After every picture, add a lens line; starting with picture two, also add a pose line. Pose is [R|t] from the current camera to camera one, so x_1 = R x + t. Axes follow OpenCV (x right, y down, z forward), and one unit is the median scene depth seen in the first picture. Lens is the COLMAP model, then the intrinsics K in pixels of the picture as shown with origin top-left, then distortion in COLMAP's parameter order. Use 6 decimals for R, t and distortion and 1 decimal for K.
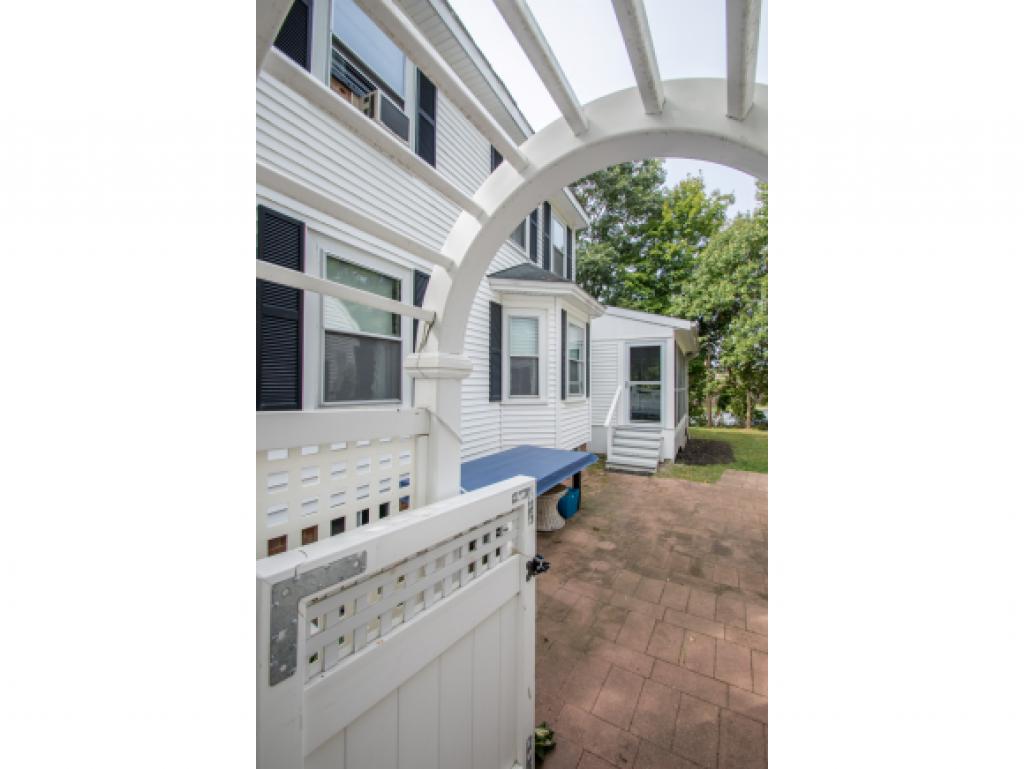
lens RADIAL K [[485.1, 0, 509.3], [0, 485.1, 376.4], [0, 0, 1]] dist [0.015208, -0.015823]
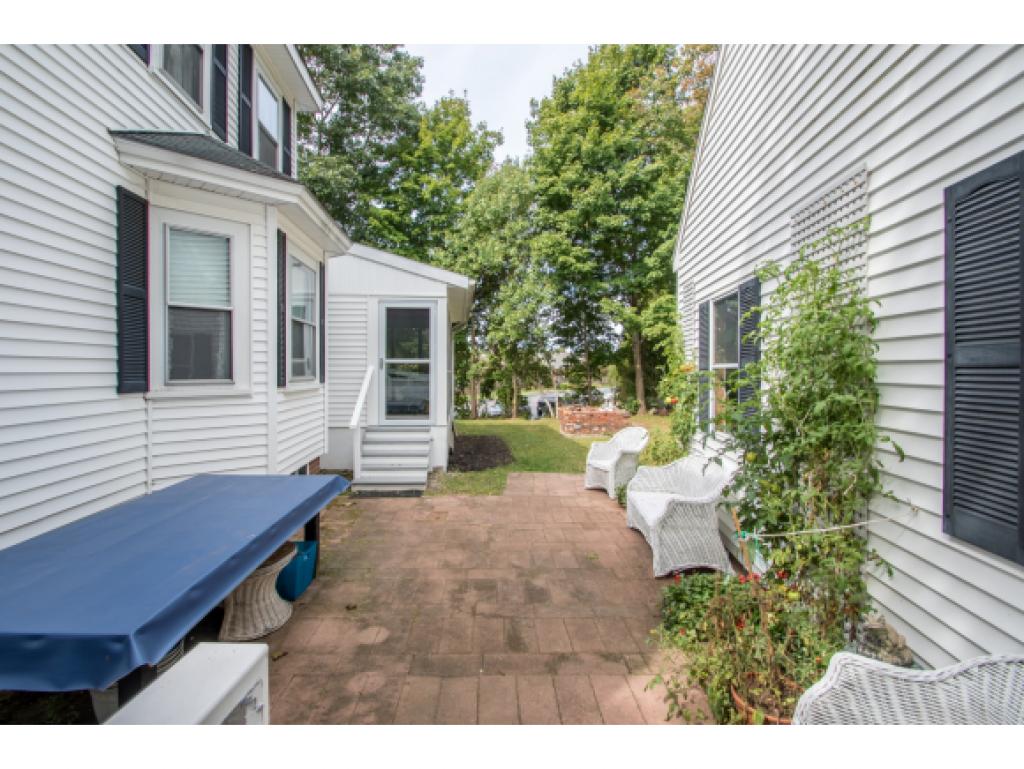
lens RADIAL K [[485.1, 0, 509.3], [0, 485.1, 376.4], [0, 0, 1]] dist [0.015208, -0.015823]
pose [[0.823668, -0.006845, 0.567030, 0.005738], [-0.002714, 0.999868, 0.016012, 0.023548], [-0.567065, -0.014727, 0.823541, 0.344173]]
